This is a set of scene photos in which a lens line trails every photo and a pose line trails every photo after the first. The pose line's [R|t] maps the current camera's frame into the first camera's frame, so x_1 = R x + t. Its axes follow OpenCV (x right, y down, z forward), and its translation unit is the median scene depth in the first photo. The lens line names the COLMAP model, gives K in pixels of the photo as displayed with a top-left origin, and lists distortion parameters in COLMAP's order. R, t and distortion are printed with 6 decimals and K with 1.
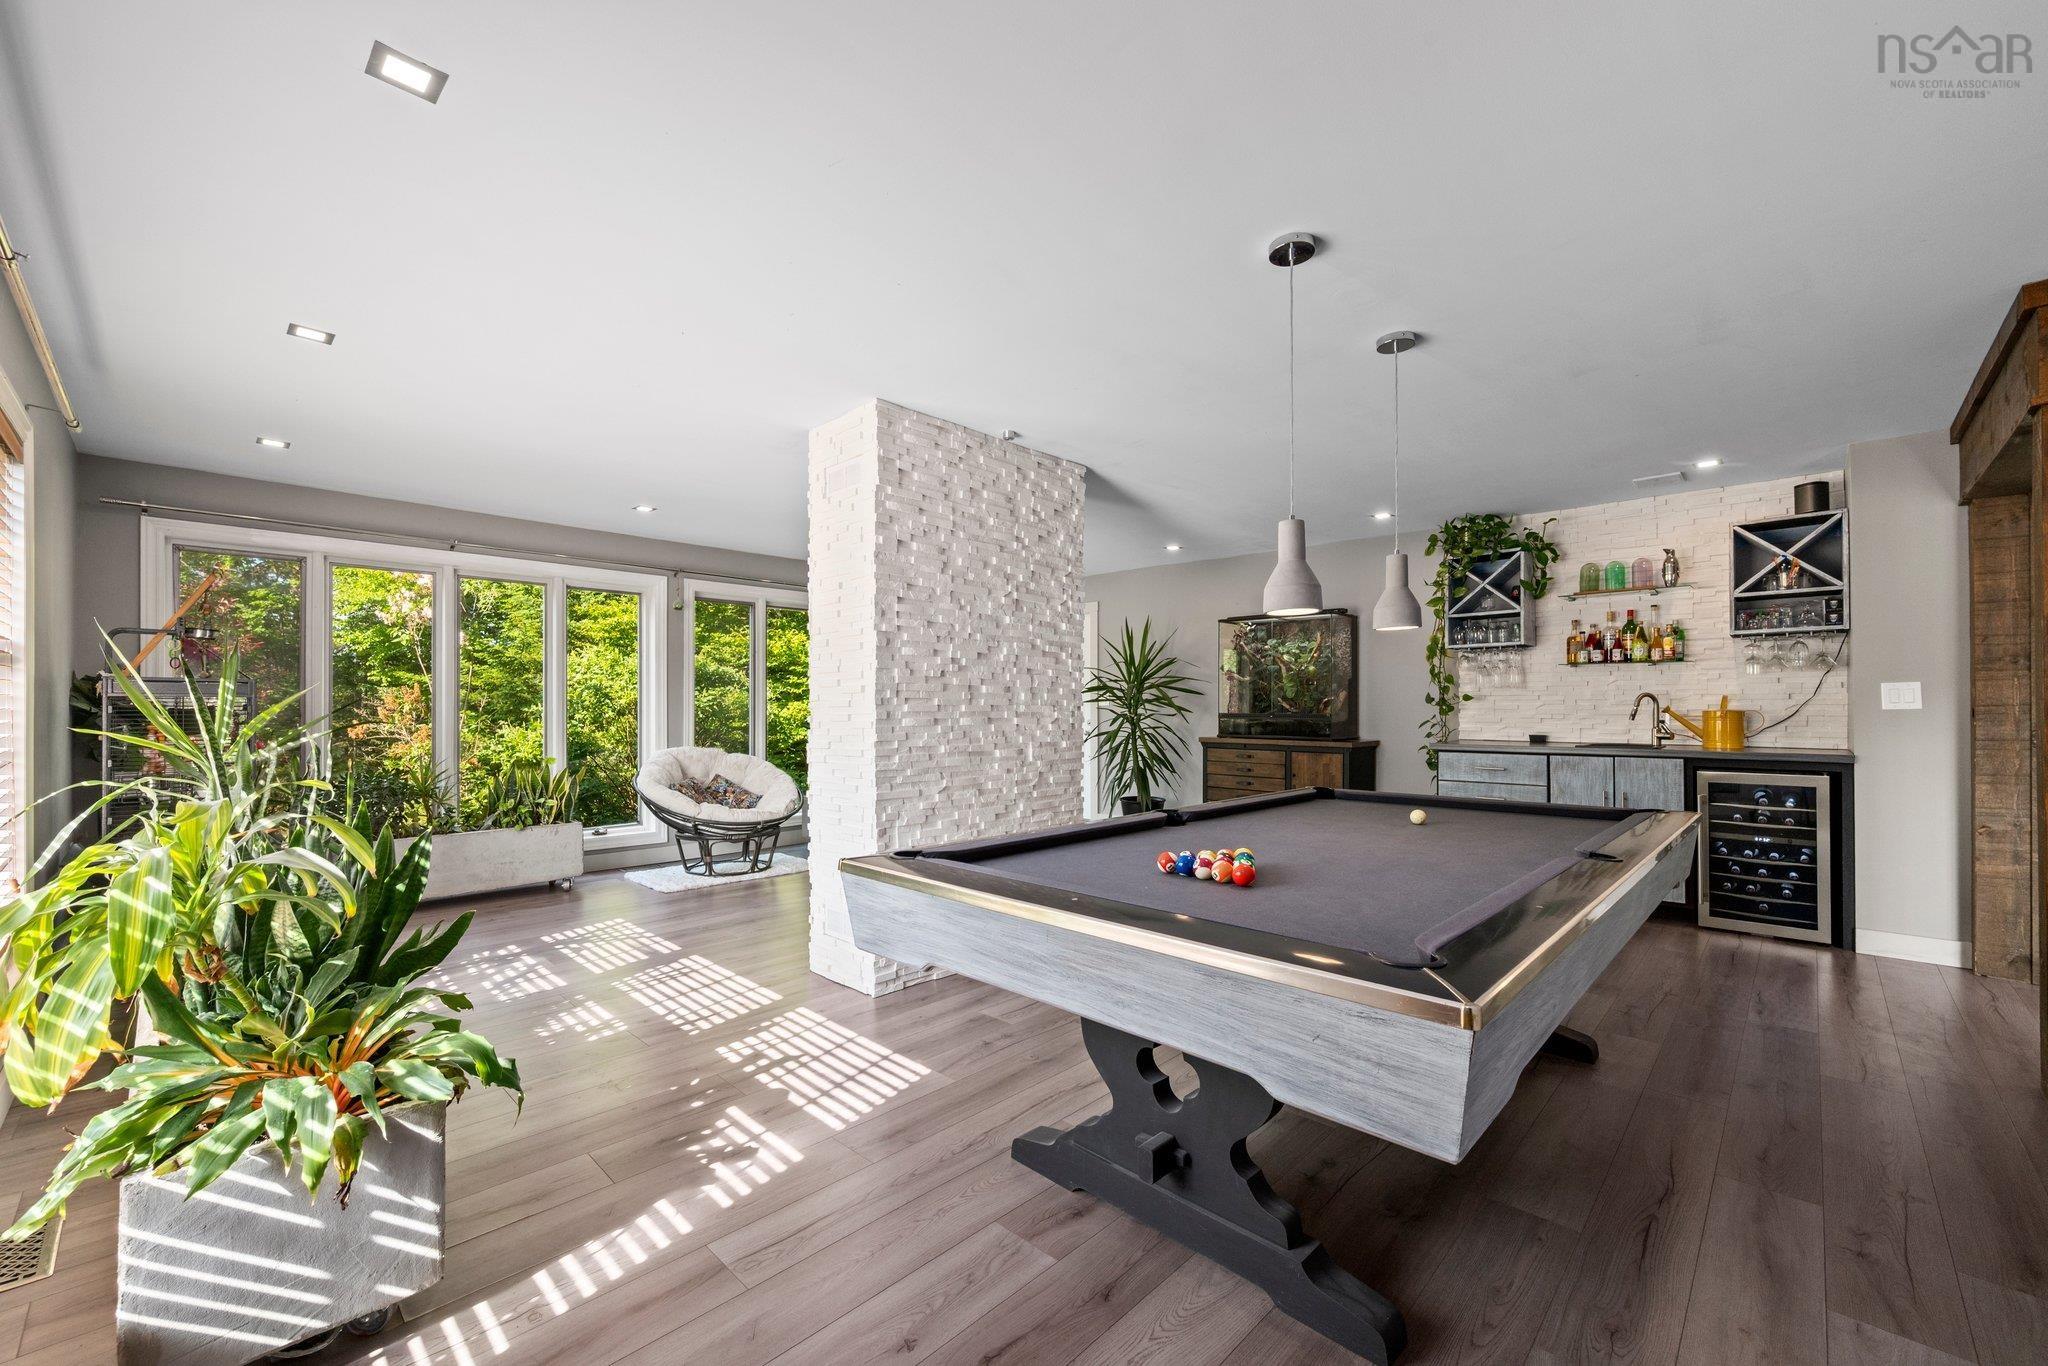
lens RADIAL K [[821.2, 0, 1032.6], [0, 821.2, 702.7], [0, 0, 1]] dist [-0.001005, 0.001507]
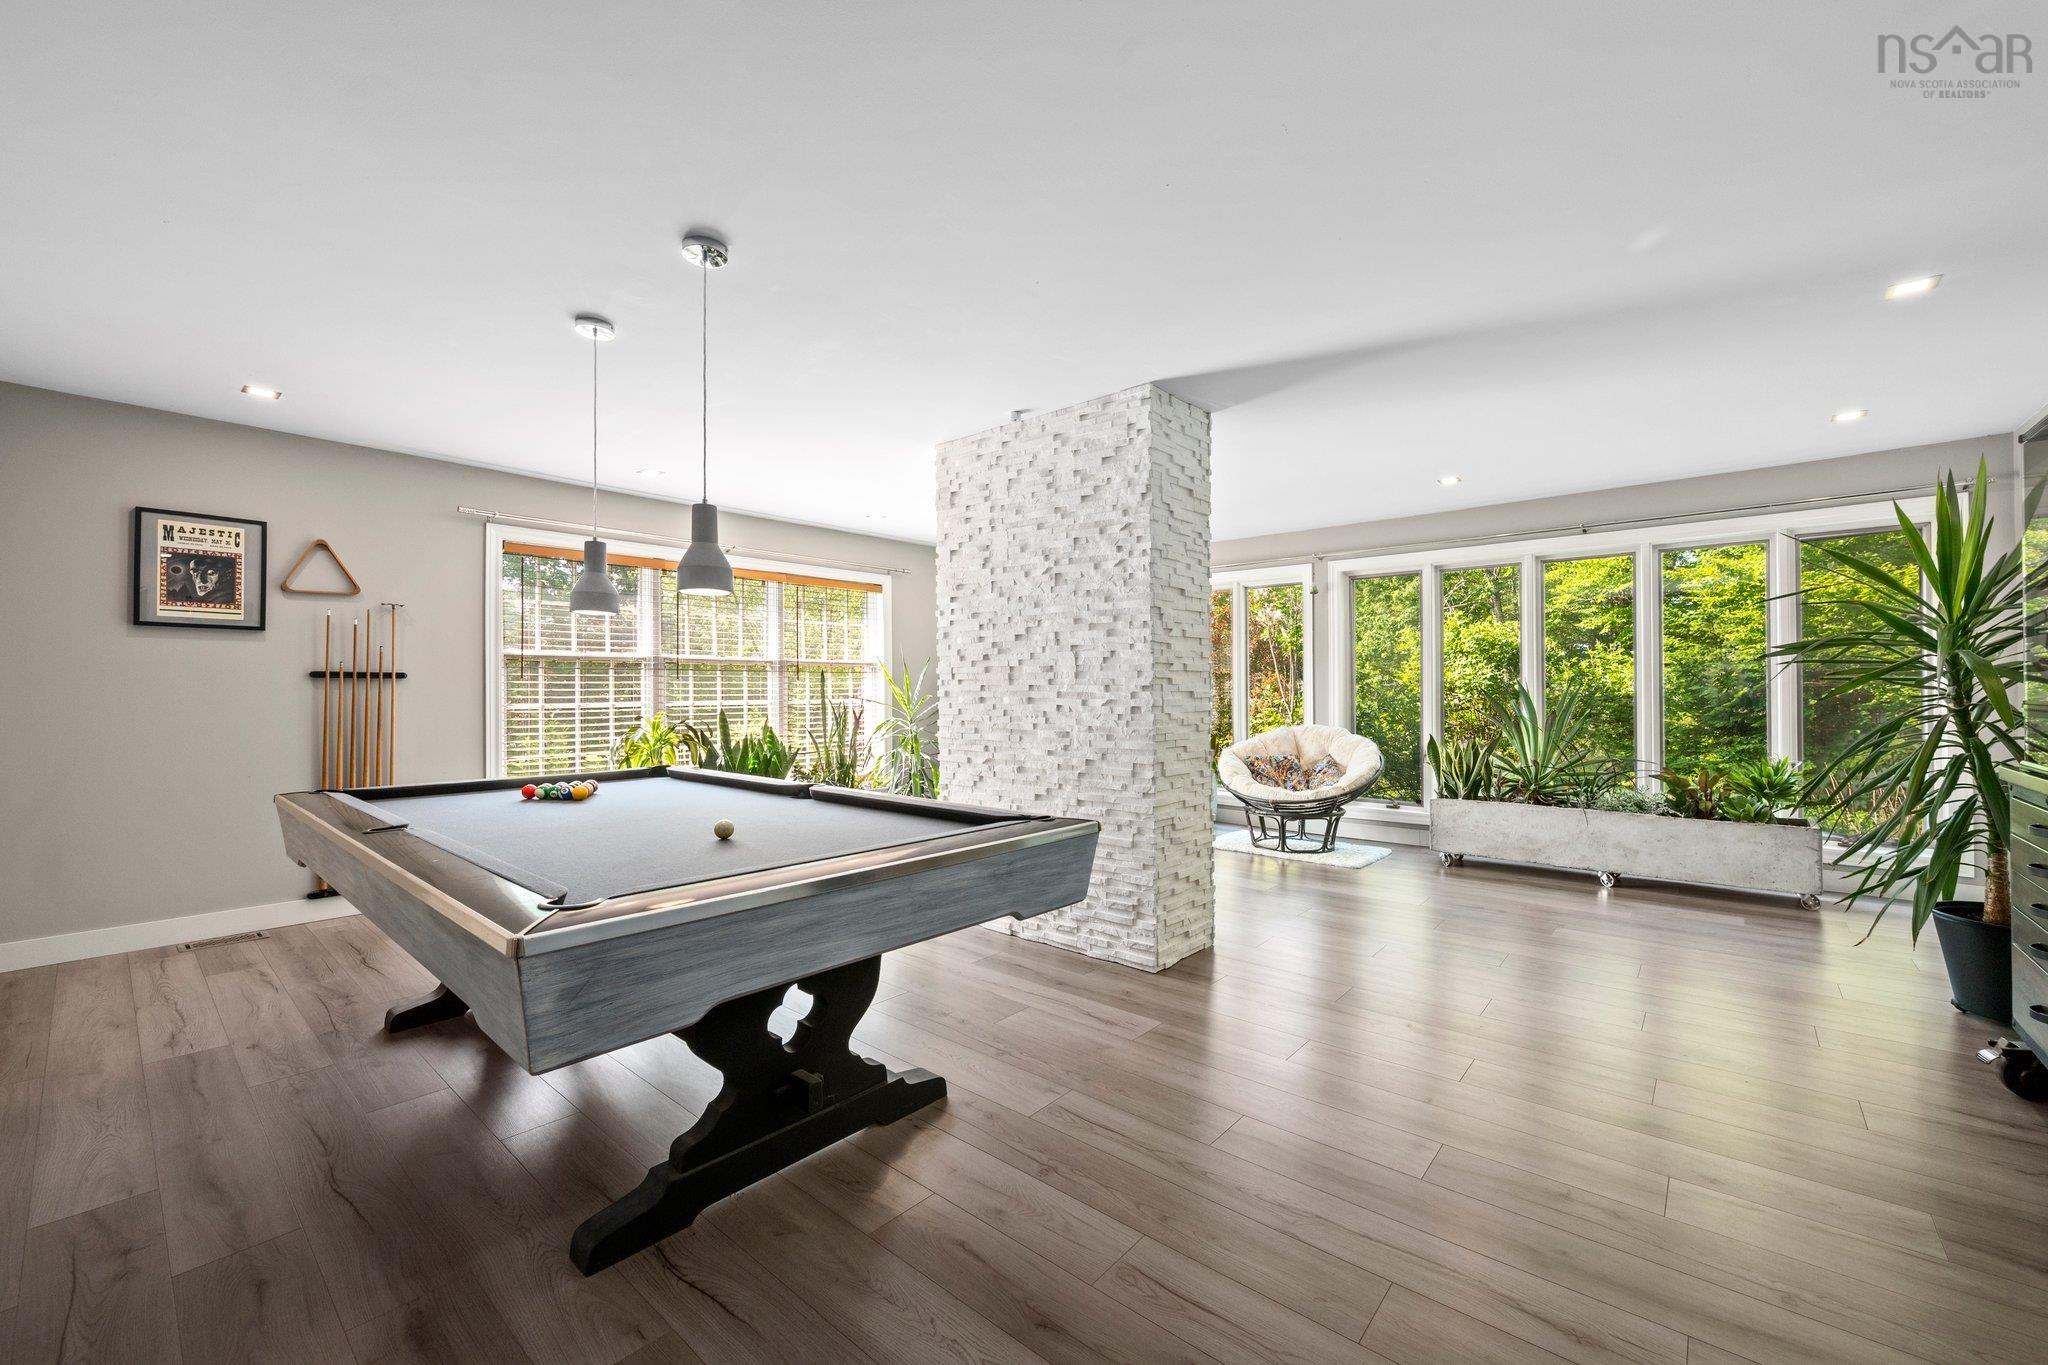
lens RADIAL K [[821.2, 0, 1029.5], [0, 821.2, 681.8], [0, 0, 1]] dist [-0.001005, 0.001507]
pose [[0.038920, -0.007972, -0.999211, 0.943291], [0.006453, 0.999949, -0.007726, 0.006523], [0.999222, -0.006147, 0.038969, 0.946463]]
